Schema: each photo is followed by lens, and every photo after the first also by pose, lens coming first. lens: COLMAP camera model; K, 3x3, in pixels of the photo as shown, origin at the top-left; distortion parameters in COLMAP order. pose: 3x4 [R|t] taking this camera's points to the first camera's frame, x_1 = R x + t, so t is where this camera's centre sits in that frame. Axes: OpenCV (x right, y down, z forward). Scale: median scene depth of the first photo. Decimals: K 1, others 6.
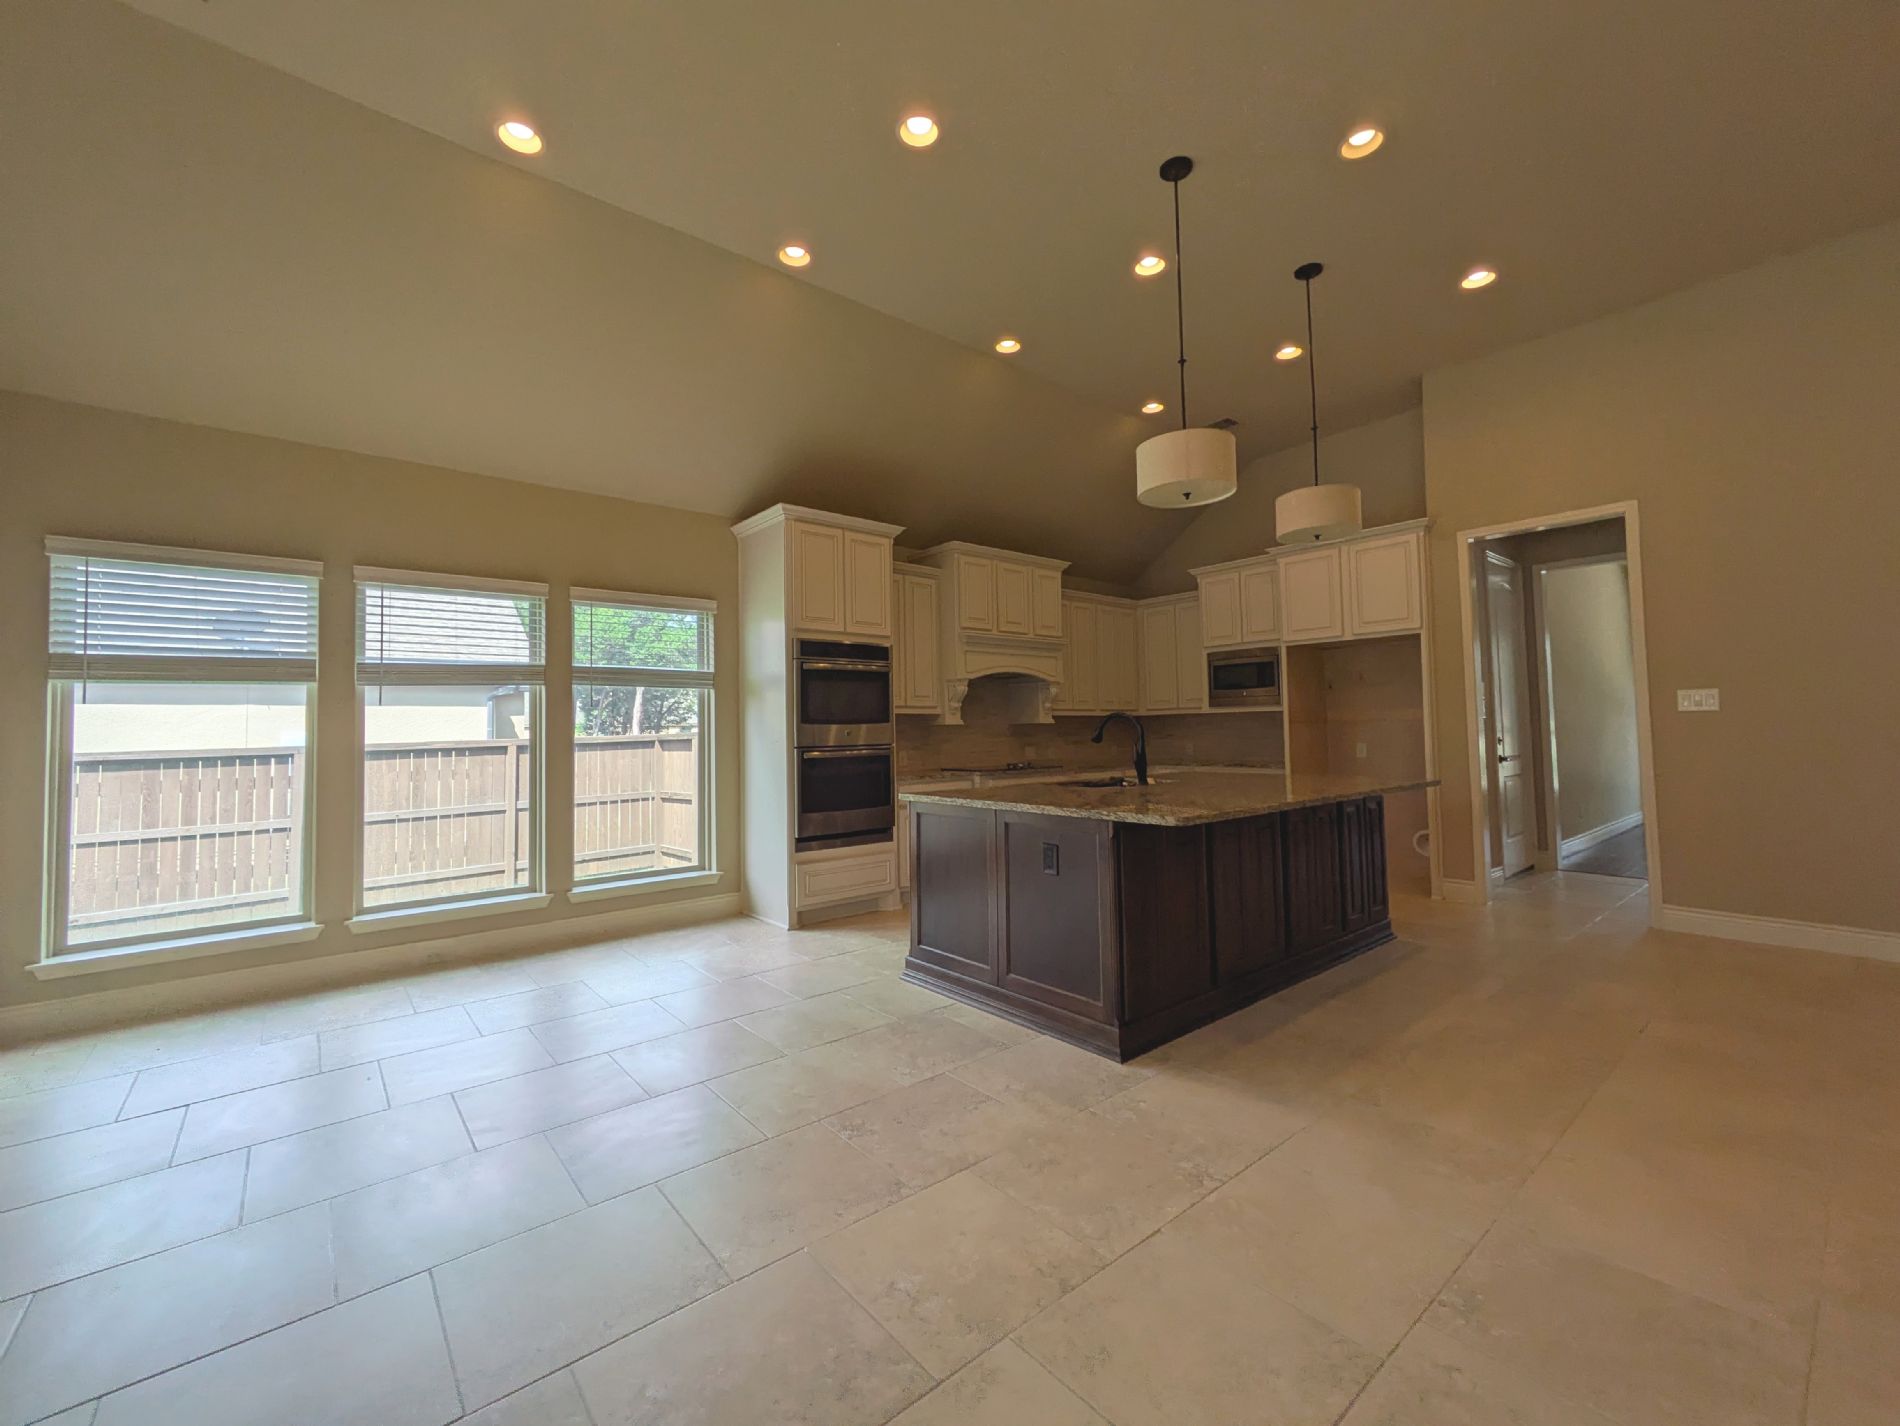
lens RADIAL K [[776.9, 0, 960.2], [0, 776.9, 700.4], [0, 0, 1]] dist [-0.000142, 0.000103]
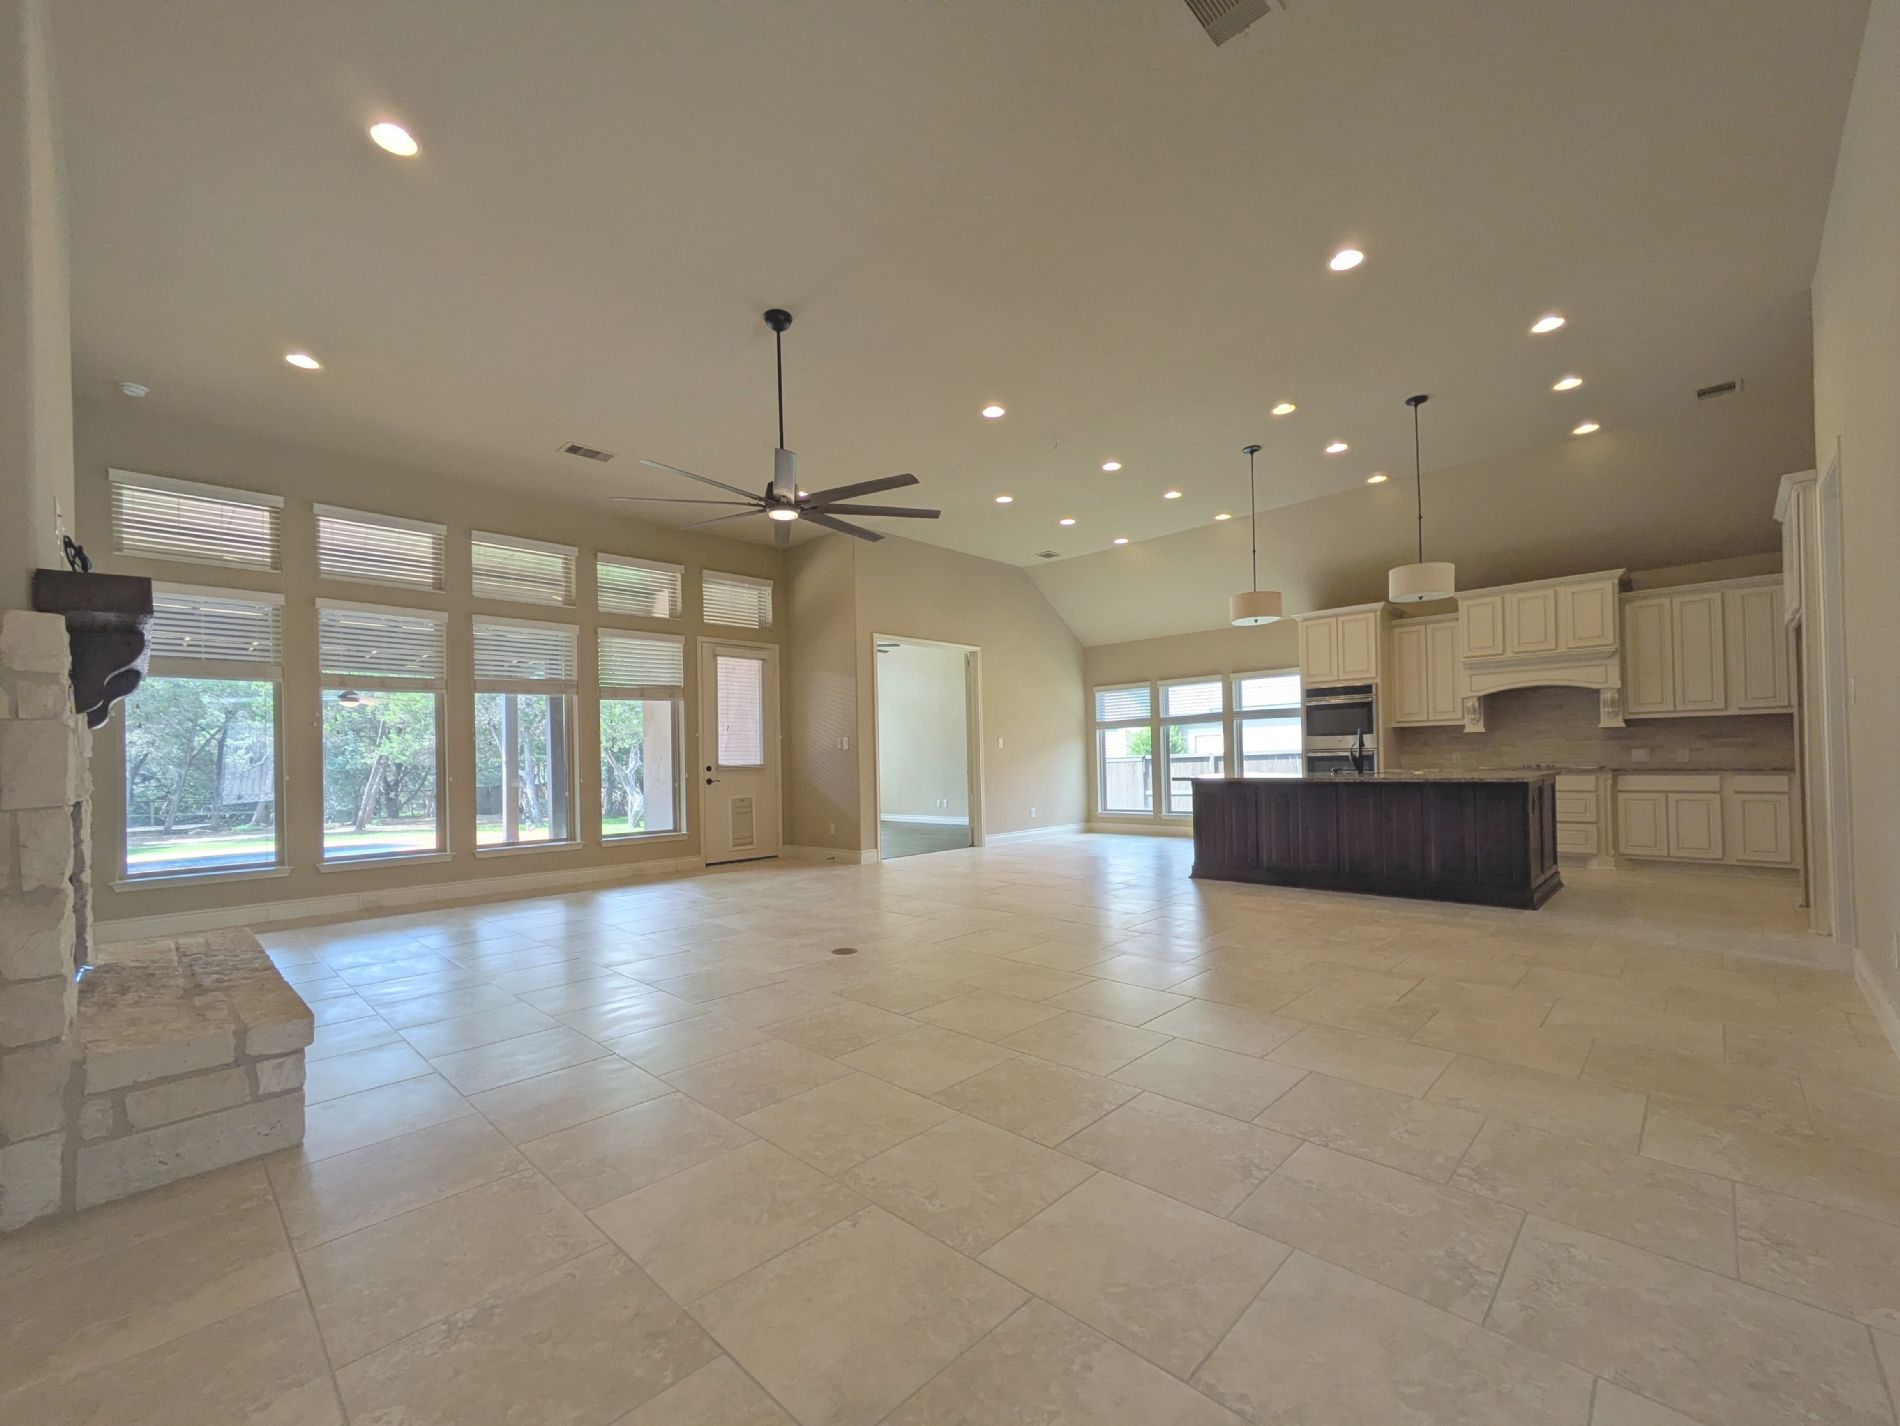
lens RADIAL K [[776.9, 0, 960.2], [0, 776.9, 700.4], [0, 0, 1]] dist [-0.000142, 0.000103]
pose [[0.092217, -0.062551, -0.993772, 1.191033], [0.061656, 0.996469, -0.056999, -0.000194], [0.993828, -0.056015, 0.095748, 0.041648]]
